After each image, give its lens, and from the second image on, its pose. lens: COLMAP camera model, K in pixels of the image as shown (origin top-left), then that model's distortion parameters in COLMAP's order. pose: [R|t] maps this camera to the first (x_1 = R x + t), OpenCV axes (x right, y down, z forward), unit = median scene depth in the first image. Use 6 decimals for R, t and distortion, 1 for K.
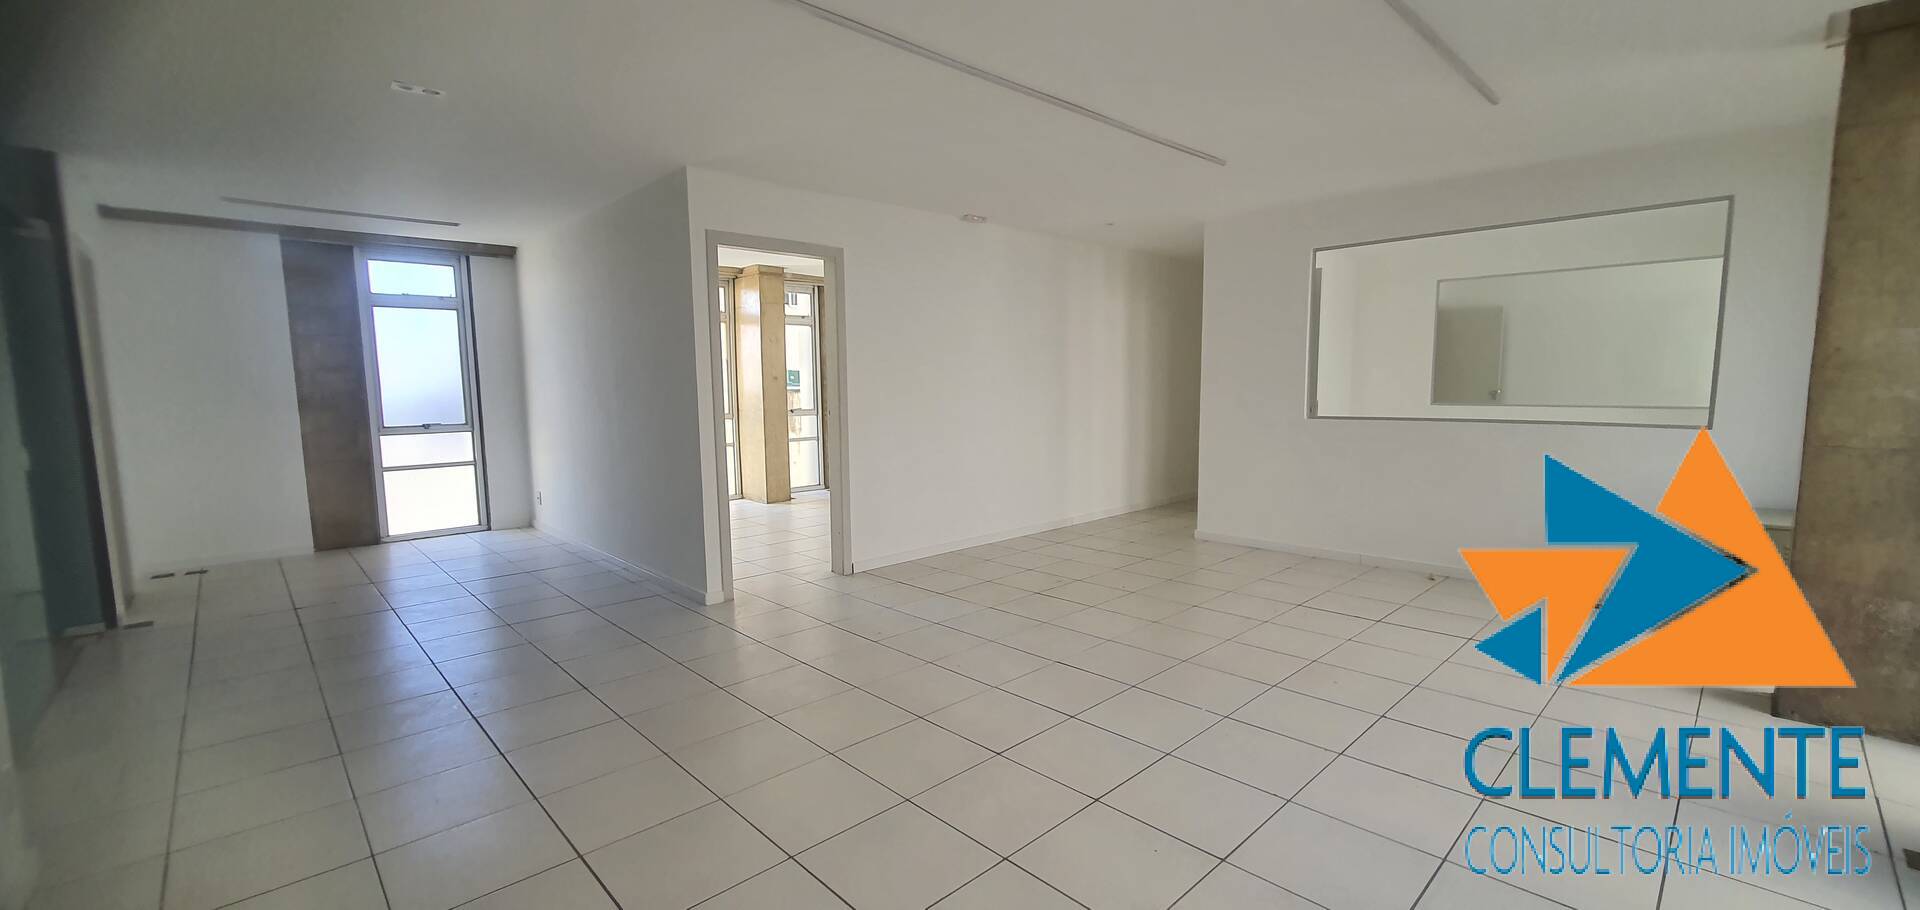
lens RADIAL K [[770.8, 0, 956.7], [0, 770.8, 458.8], [0, 0, 1]] dist [0.016636, 0.000038]
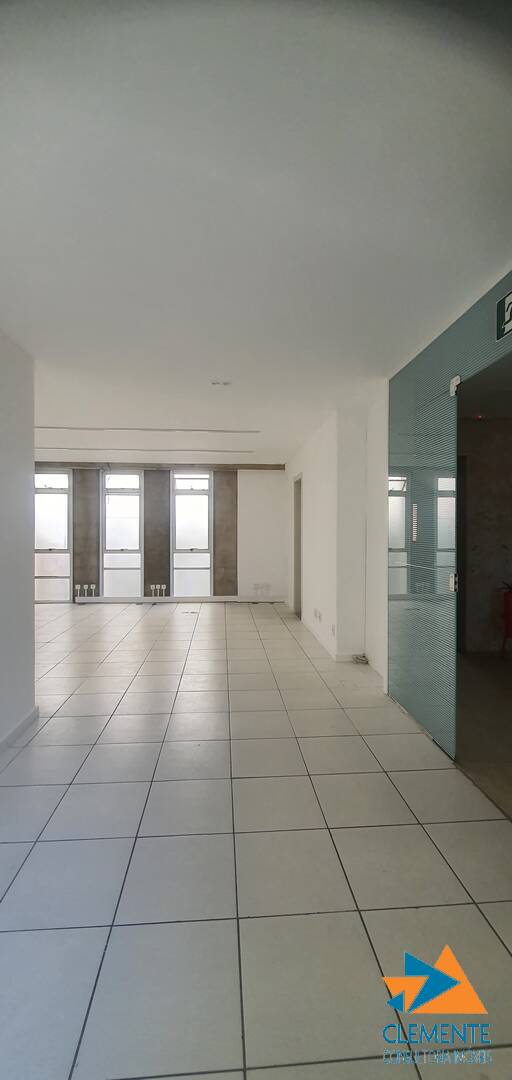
lens RADIAL K [[433.6, 0, 254.4], [0, 433.6, 535.0], [0, 0, 1]] dist [0.016636, 0.000038]
pose [[0.773553, 0.022476, -0.633333, 0.212194], [-0.079515, 0.994915, -0.061812, -0.022909], [0.628723, 0.098174, 0.771407, 0.191957]]
